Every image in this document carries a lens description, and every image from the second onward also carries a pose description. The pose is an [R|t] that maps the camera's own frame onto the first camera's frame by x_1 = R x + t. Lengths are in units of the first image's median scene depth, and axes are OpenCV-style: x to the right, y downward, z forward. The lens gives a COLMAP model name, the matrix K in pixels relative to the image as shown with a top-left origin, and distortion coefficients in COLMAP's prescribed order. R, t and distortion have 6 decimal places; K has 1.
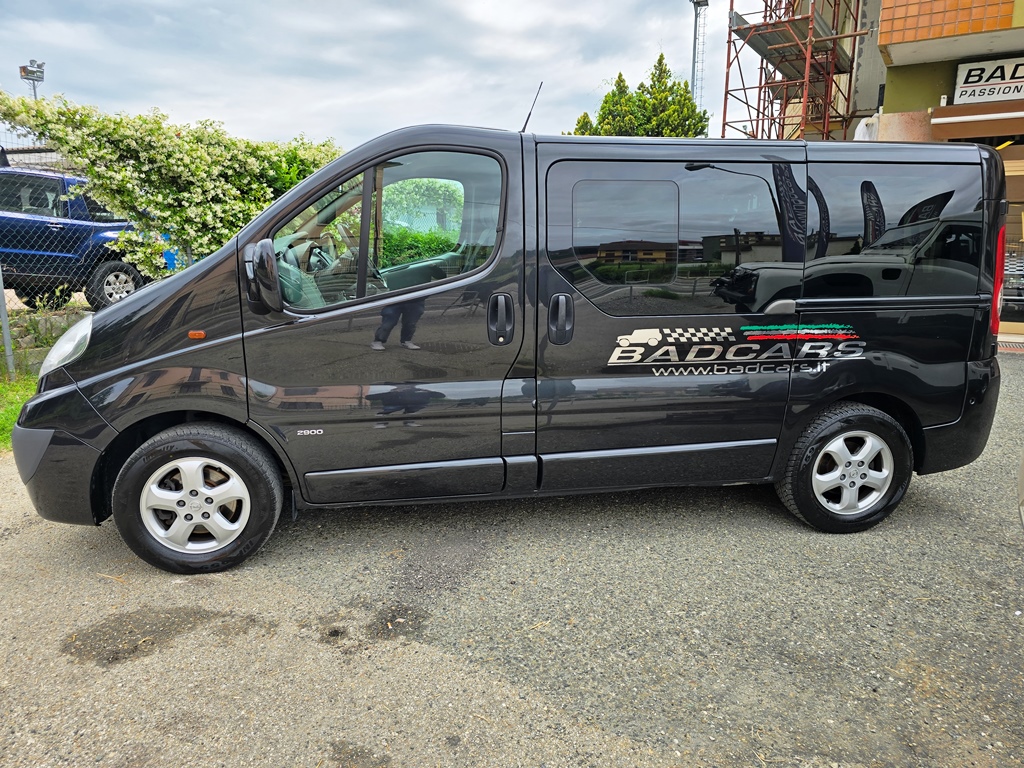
lens RADIAL K [[696.7, 0, 512.0], [0, 696.7, 384.0], [0, 0, 1]] dist [0.029026, -0.023838]
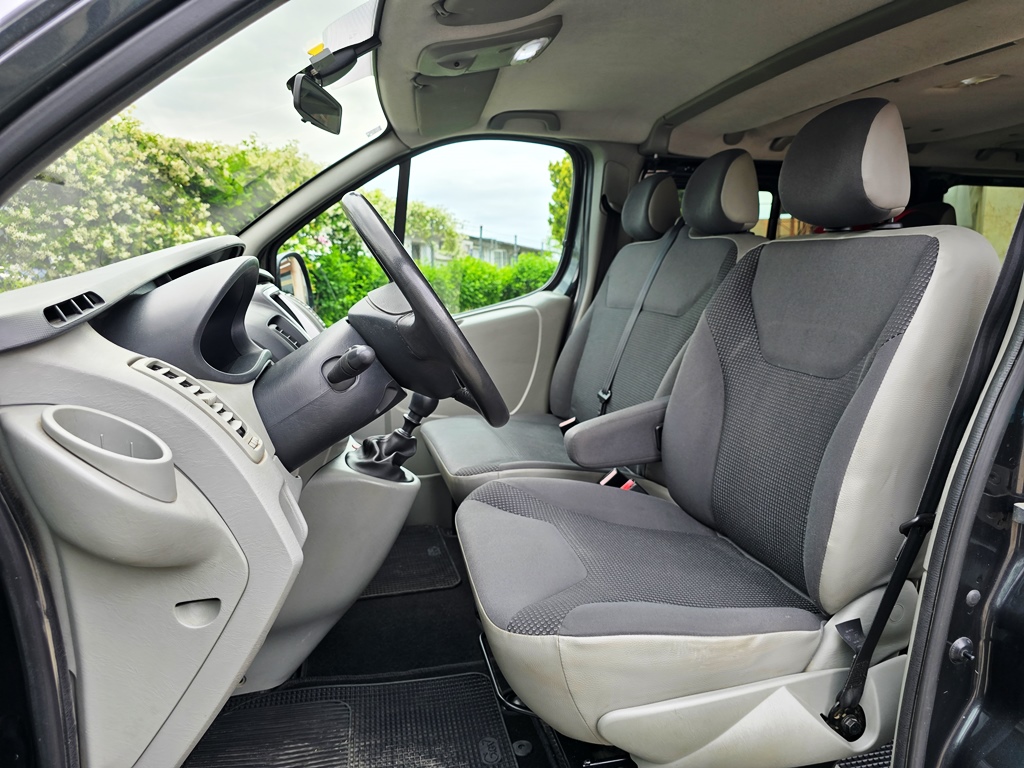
lens RADIAL K [[696.7, 0, 512.0], [0, 696.7, 384.0], [0, 0, 1]] dist [0.029026, -0.023838]
pose [[0.998574, -0.006933, 0.052926, -0.079236], [0.009517, 0.998767, -0.048733, -0.064014], [-0.052523, 0.049167, 0.997409, 0.302464]]
